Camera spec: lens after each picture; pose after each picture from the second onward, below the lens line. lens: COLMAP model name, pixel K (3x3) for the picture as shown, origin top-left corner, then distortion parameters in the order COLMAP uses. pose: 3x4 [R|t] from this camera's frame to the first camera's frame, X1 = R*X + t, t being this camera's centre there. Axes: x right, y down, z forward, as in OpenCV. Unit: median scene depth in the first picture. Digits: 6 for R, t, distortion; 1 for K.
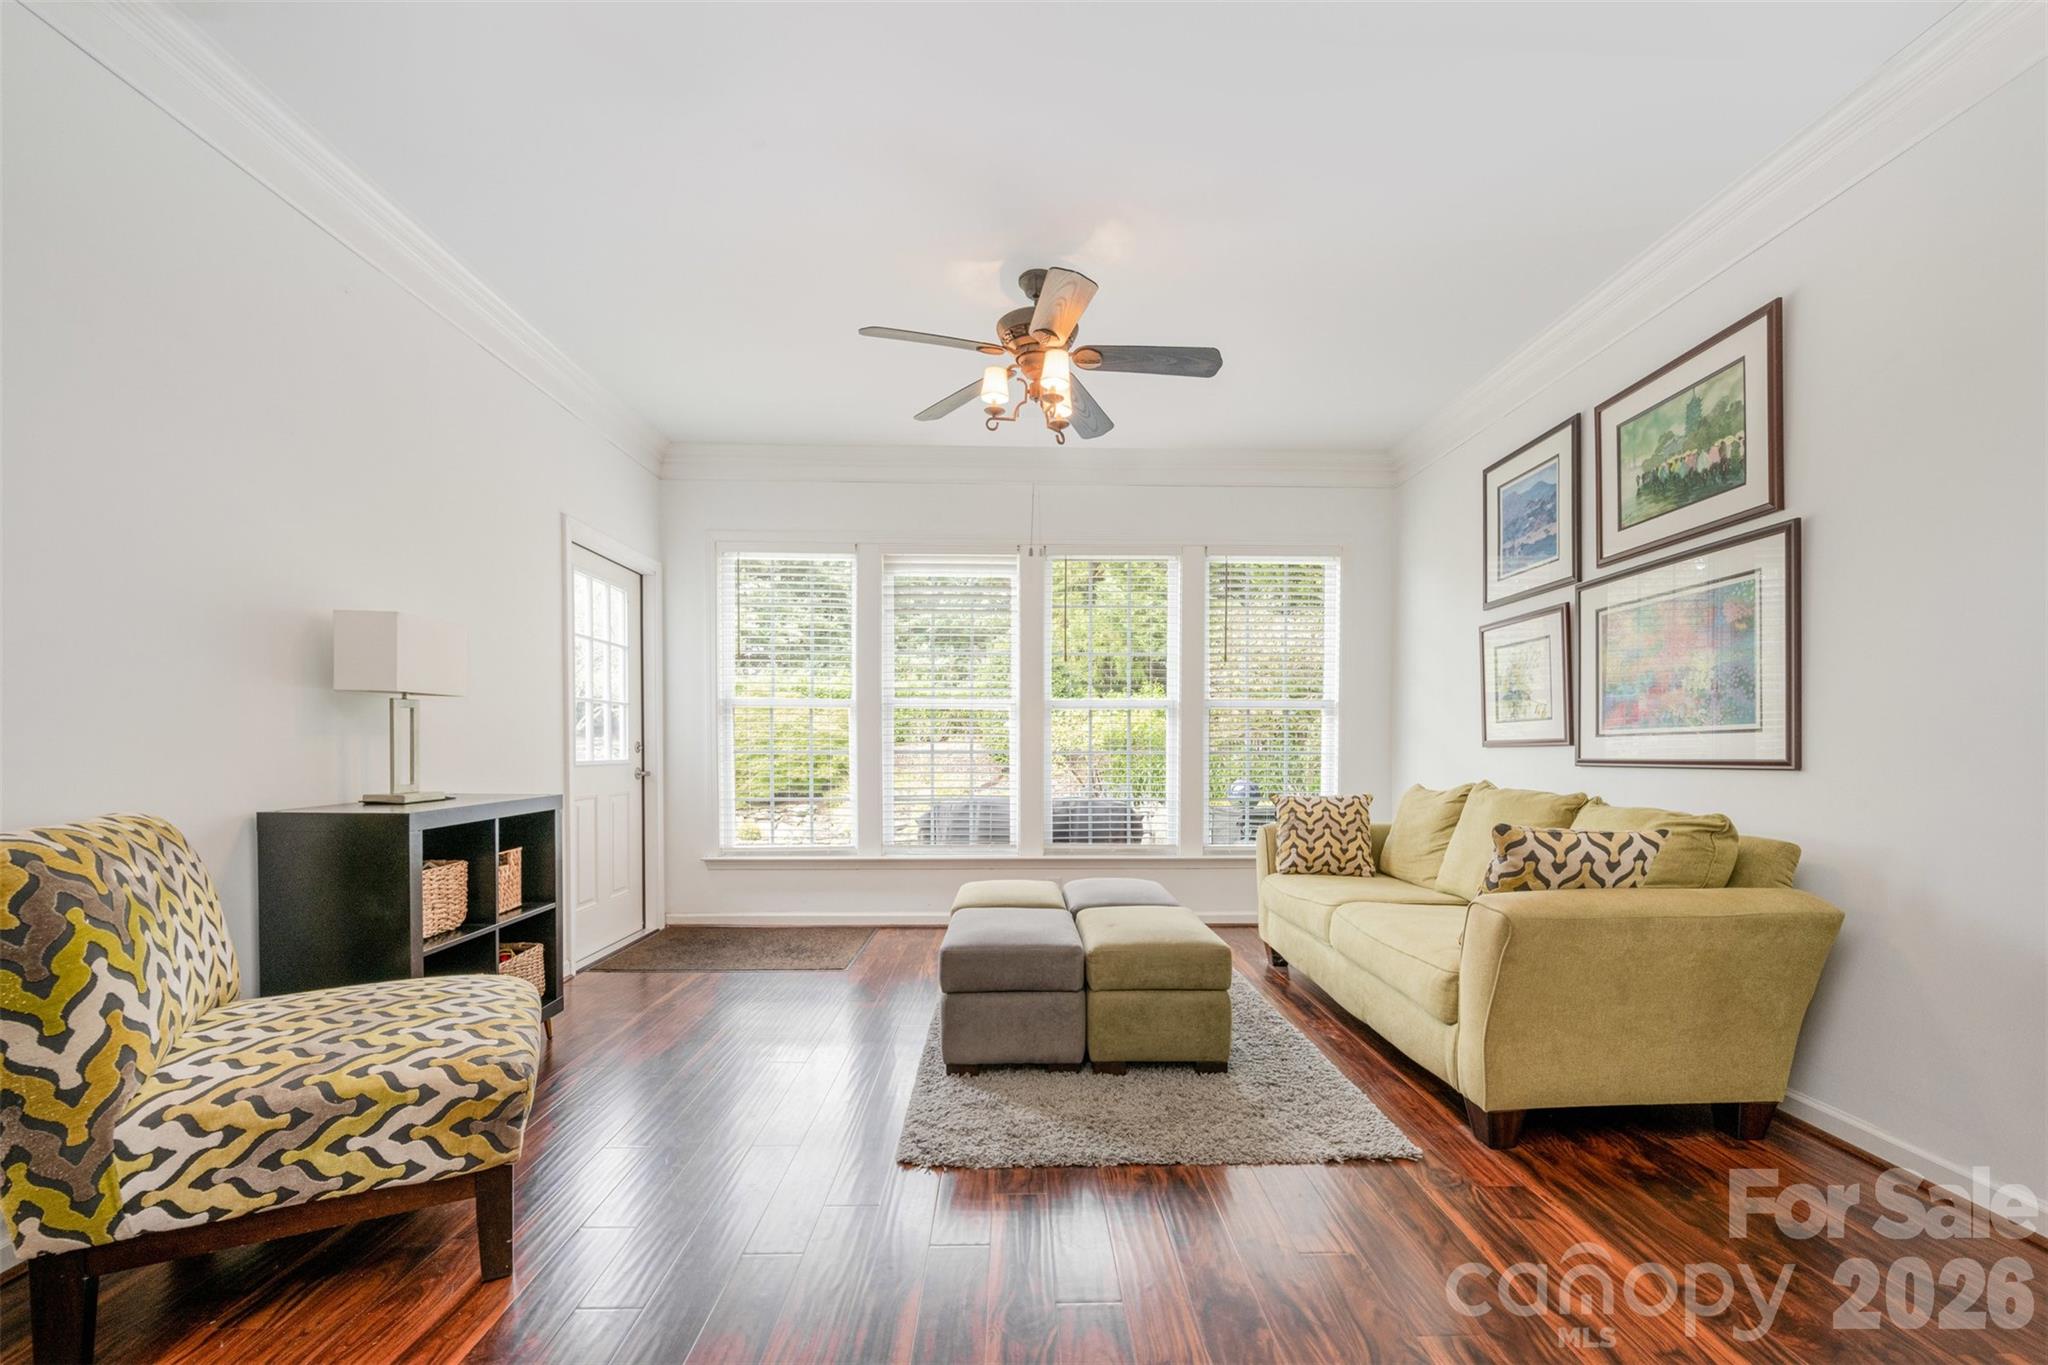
lens RADIAL K [[830.2, 0, 1033.9], [0, 830.2, 724.1], [0, 0, 1]] dist [0.028389, 0.000170]
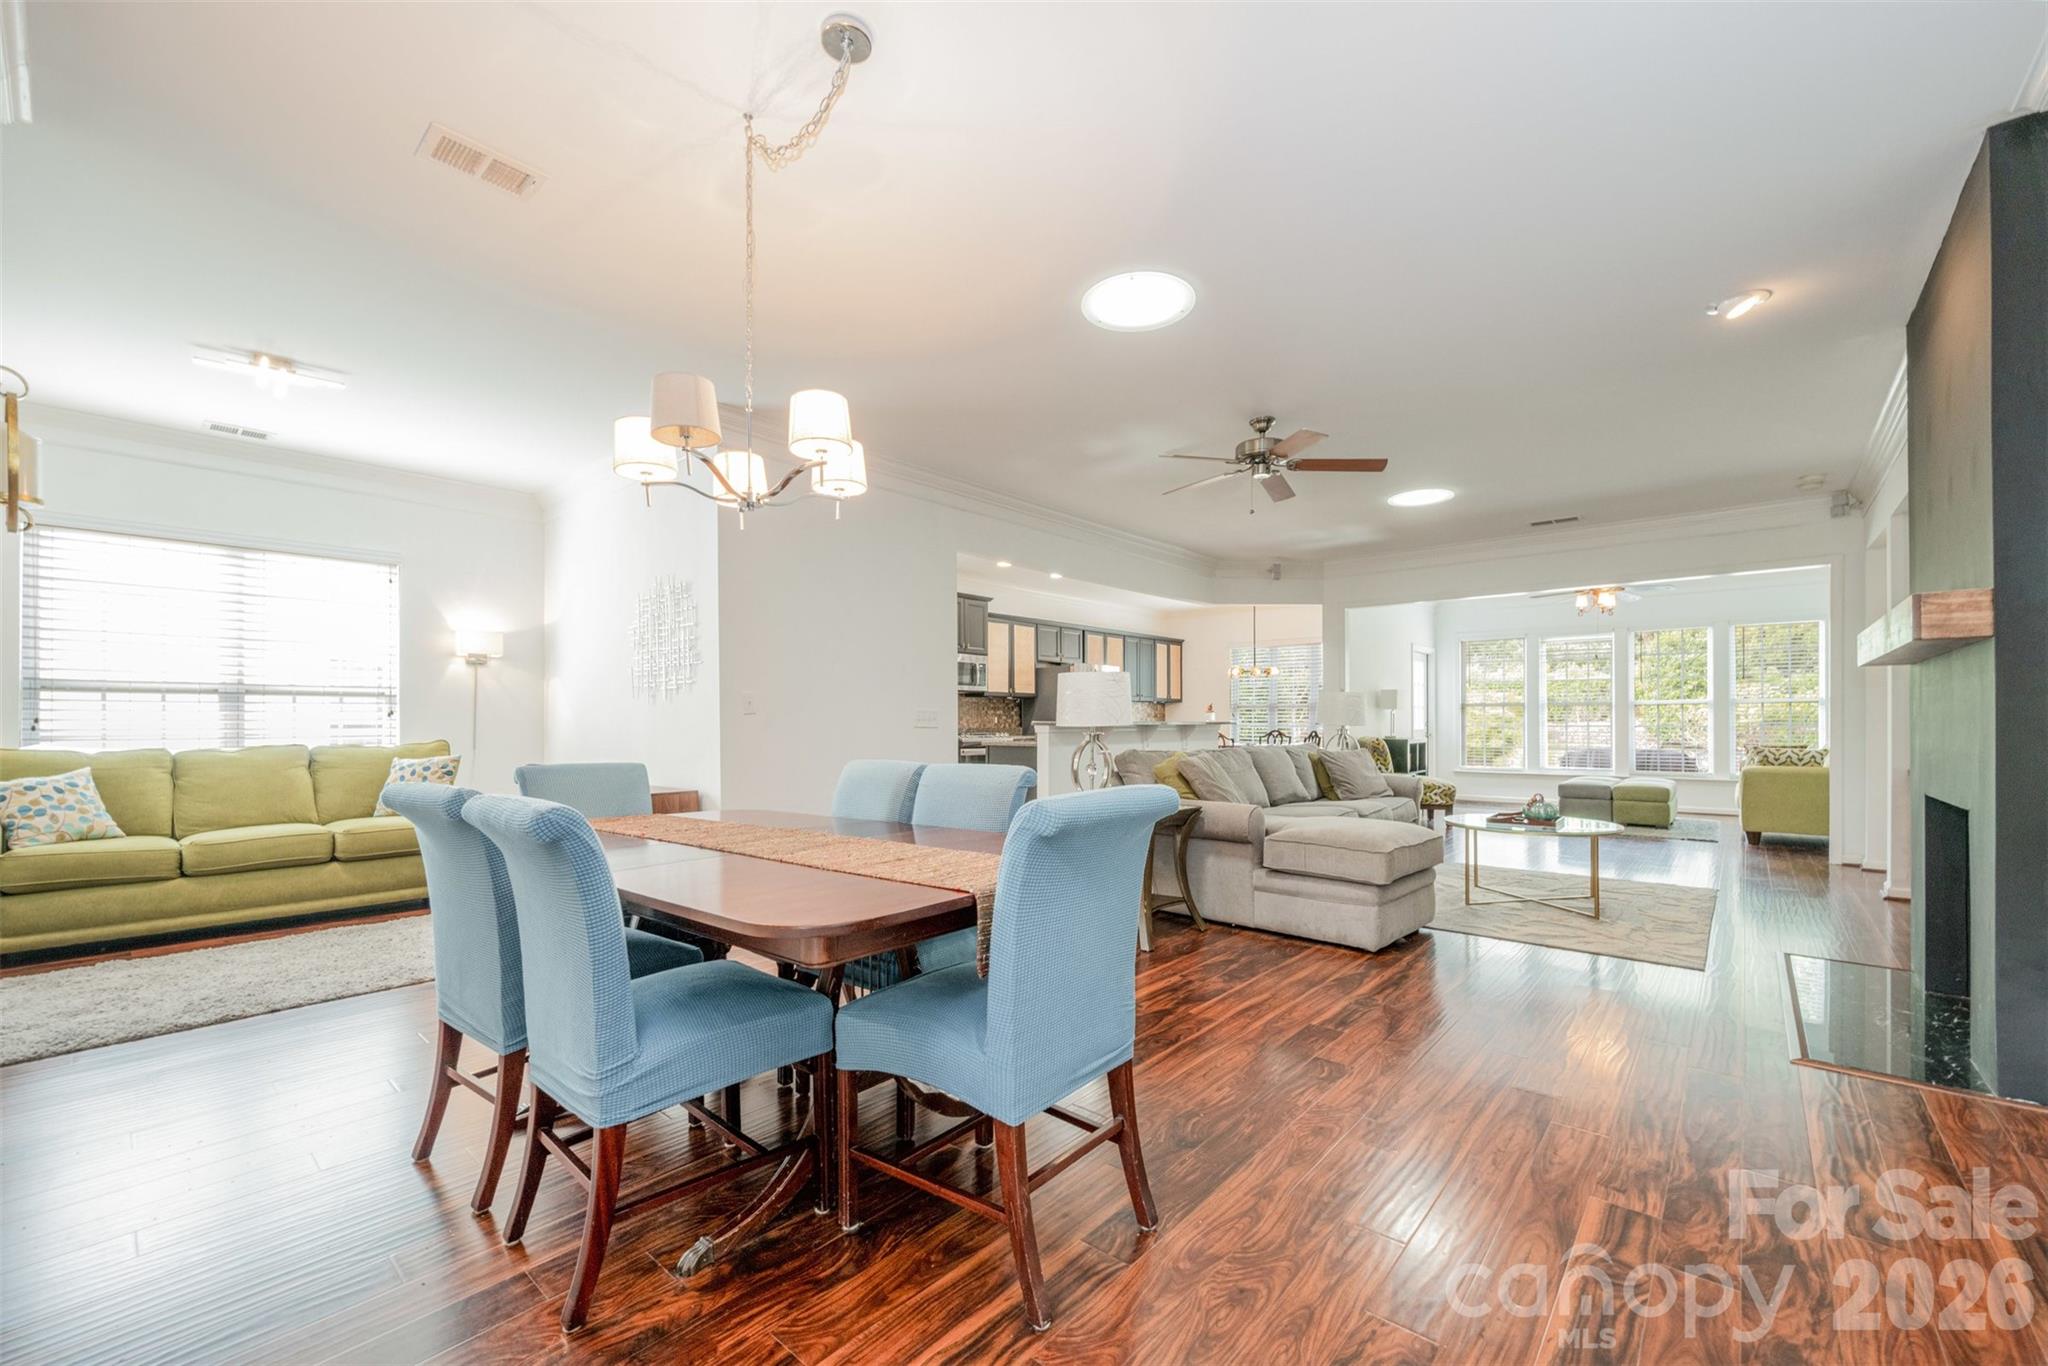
lens RADIAL K [[830.2, 0, 1033.9], [0, 830.2, 724.6], [0, 0, 1]] dist [0.028389, 0.000170]
pose [[0.755439, -0.004069, -0.655206, 0.275015], [-0.004624, 0.999923, -0.011542, 0.060538], [0.655202, 0.011749, 0.755362, -1.656093]]
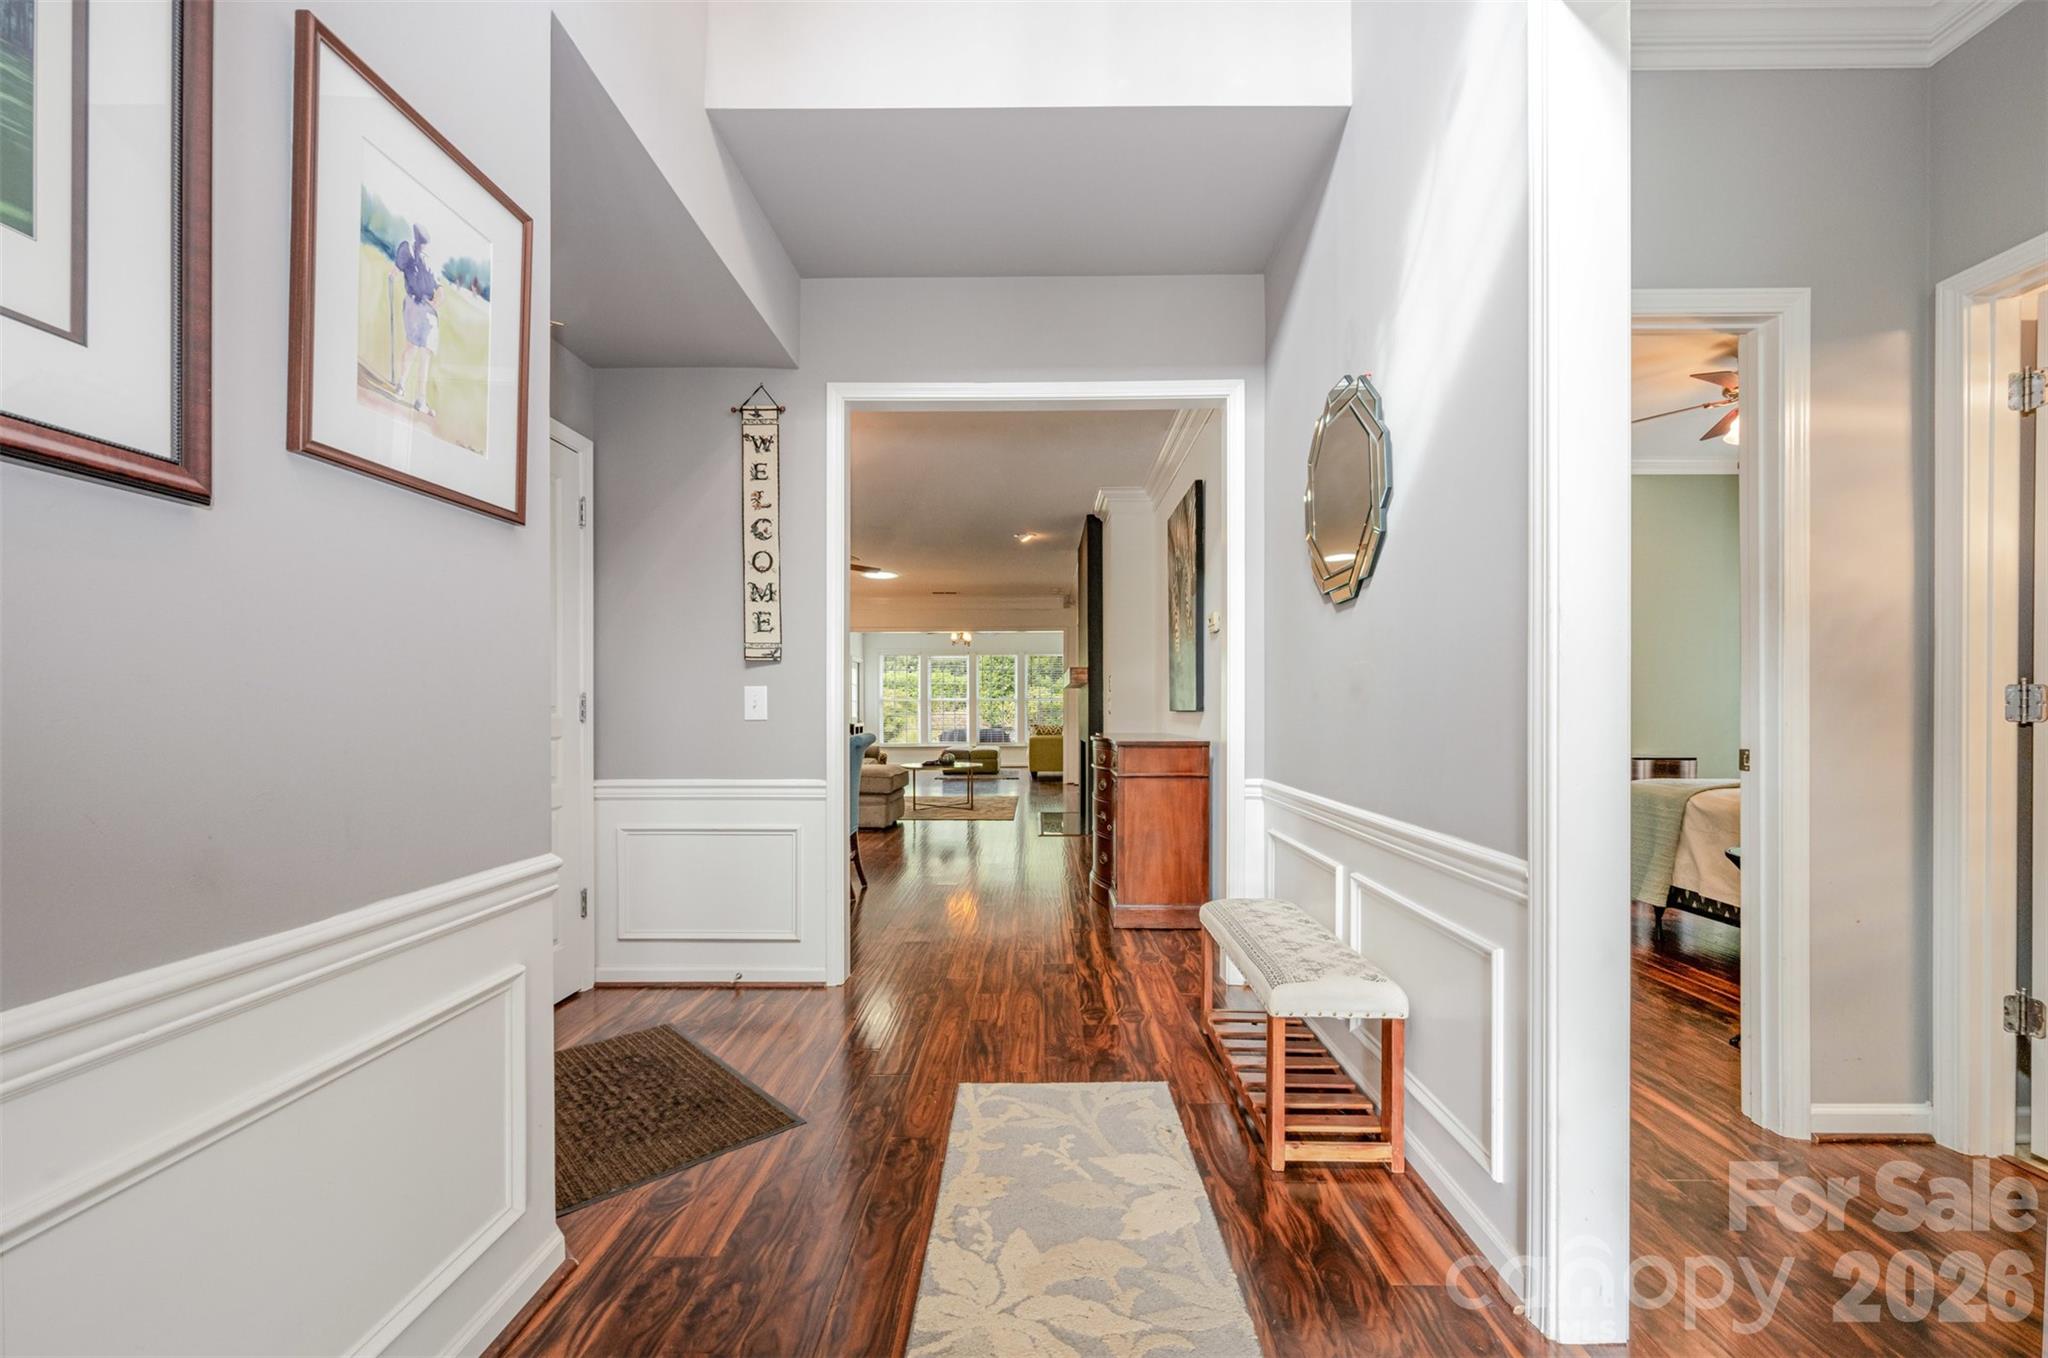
lens RADIAL K [[830.2, 0, 1033.9], [0, 830.2, 720.6], [0, 0, 1]] dist [0.028389, 0.000170]
pose [[0.999851, 0.000415, -0.017242, 0.298448], [-0.000506, 0.999986, -0.005314, 0.075452], [0.017239, 0.005322, 0.999837, -2.327512]]
